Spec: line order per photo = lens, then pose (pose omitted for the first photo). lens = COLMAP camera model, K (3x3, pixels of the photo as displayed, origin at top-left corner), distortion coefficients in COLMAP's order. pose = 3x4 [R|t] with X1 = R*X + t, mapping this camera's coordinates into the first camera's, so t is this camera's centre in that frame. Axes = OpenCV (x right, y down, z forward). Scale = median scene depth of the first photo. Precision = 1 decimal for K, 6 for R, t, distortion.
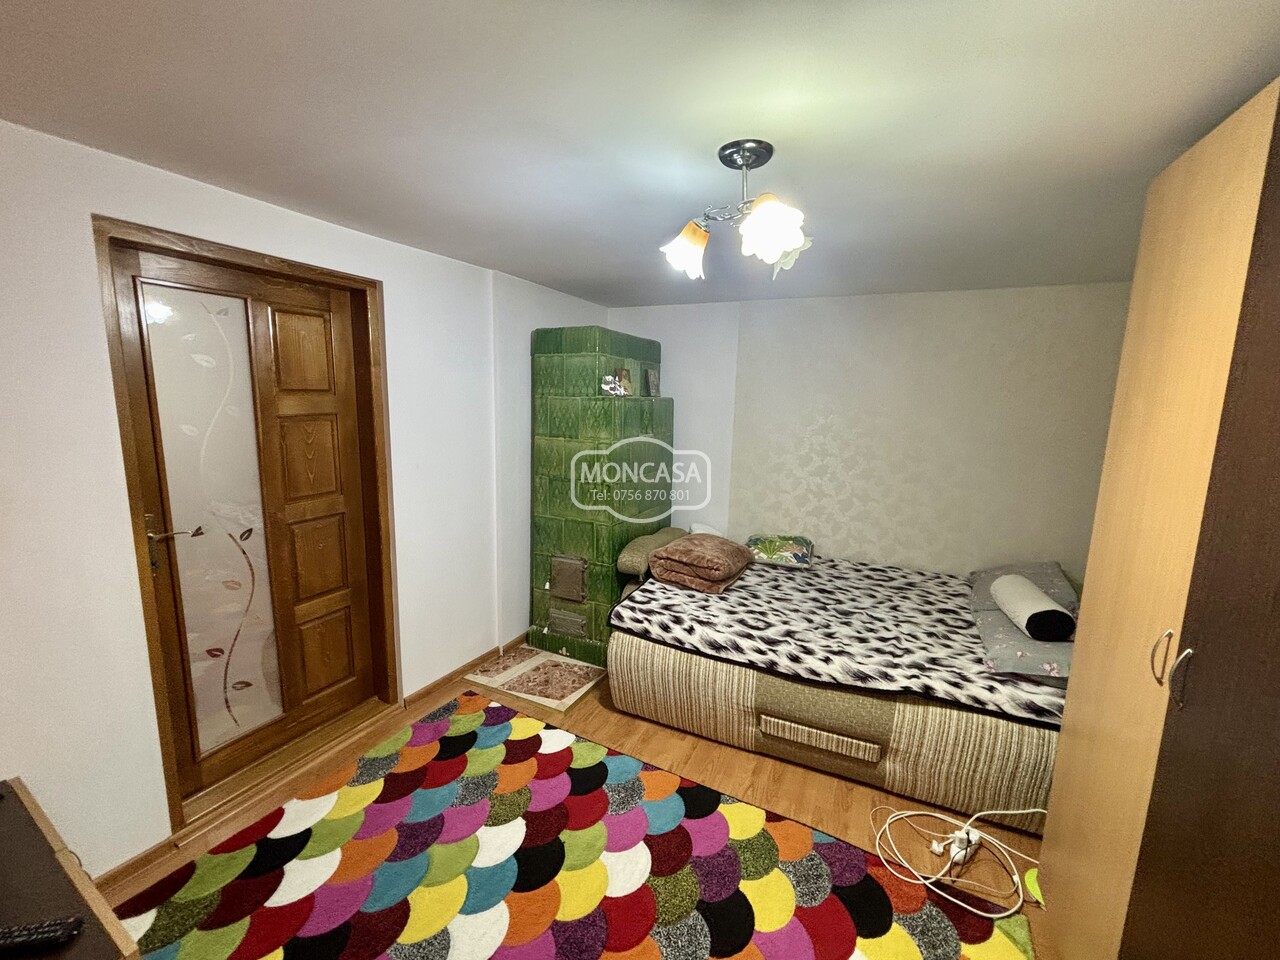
lens RADIAL K [[515.1, 0, 646.0], [0, 515.1, 473.5], [0, 0, 1]] dist [0.001151, 0.000111]
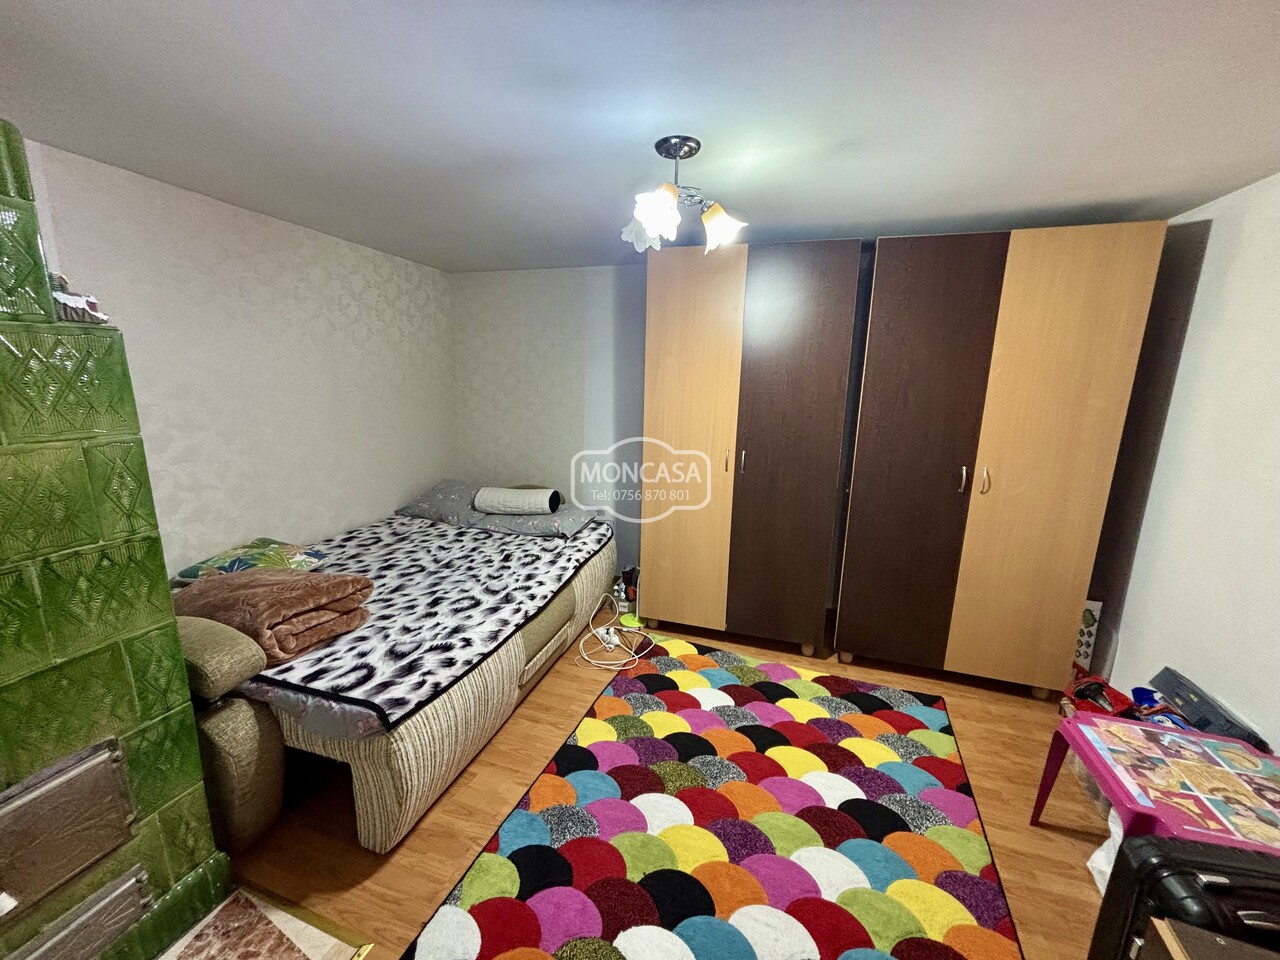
lens RADIAL K [[515.1, 0, 634.9], [0, 515.1, 479.9], [0, 0, 1]] dist [0.001151, 0.000111]
pose [[-0.117258, -0.222825, 0.967781, -0.615256], [0.125012, 0.963440, 0.236973, -0.087615], [-0.985202, 0.148772, -0.085116, 0.726671]]
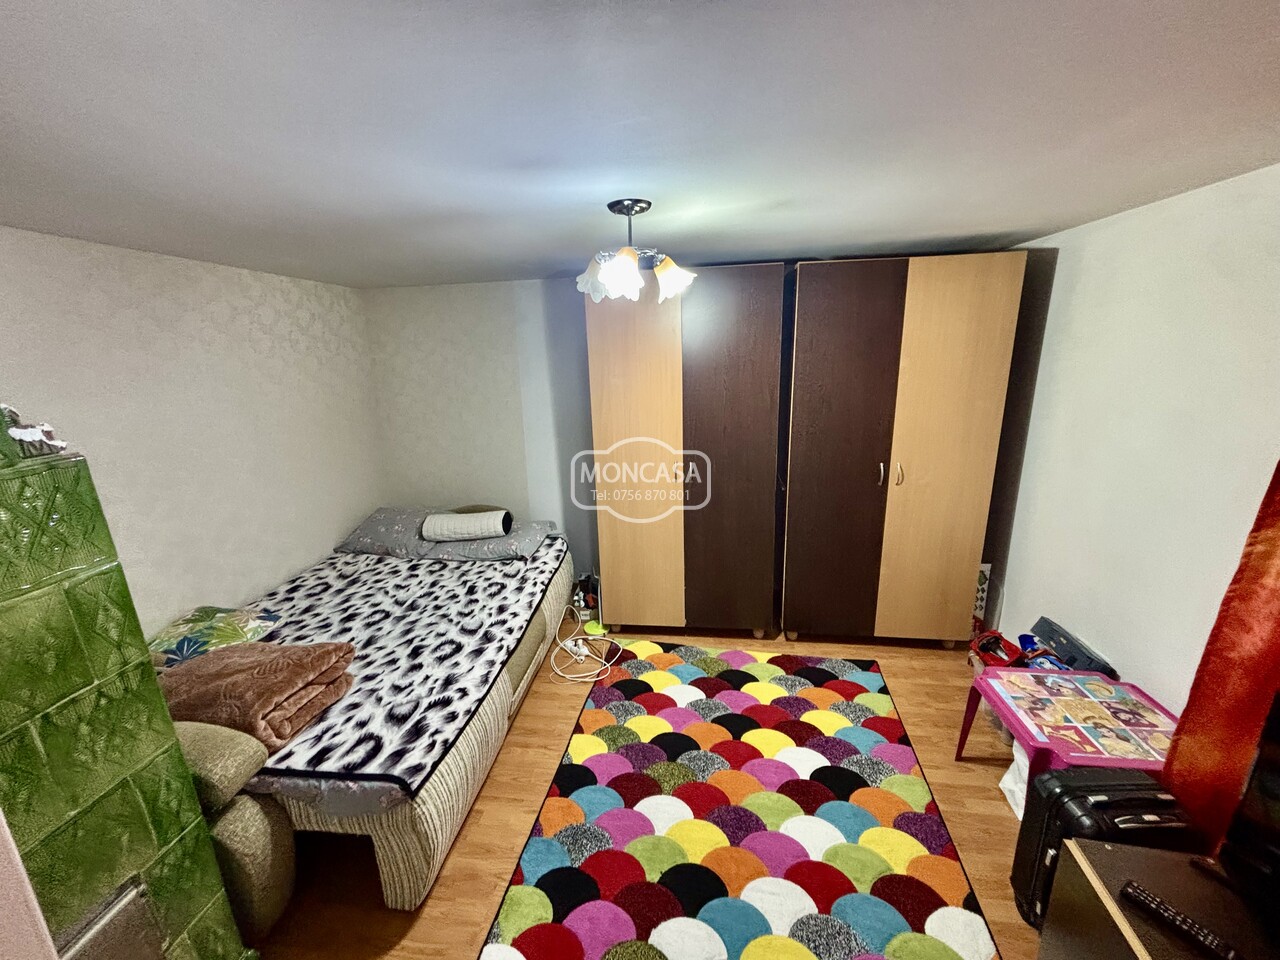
lens RADIAL K [[515.1, 0, 635.2], [0, 515.1, 481.3], [0, 0, 1]] dist [0.001151, 0.000111]
pose [[-0.298191, -0.253230, 0.920303, -0.619707], [0.169684, 0.934745, 0.312184, -0.203447], [-0.939303, 0.249251, -0.235764, 0.799551]]
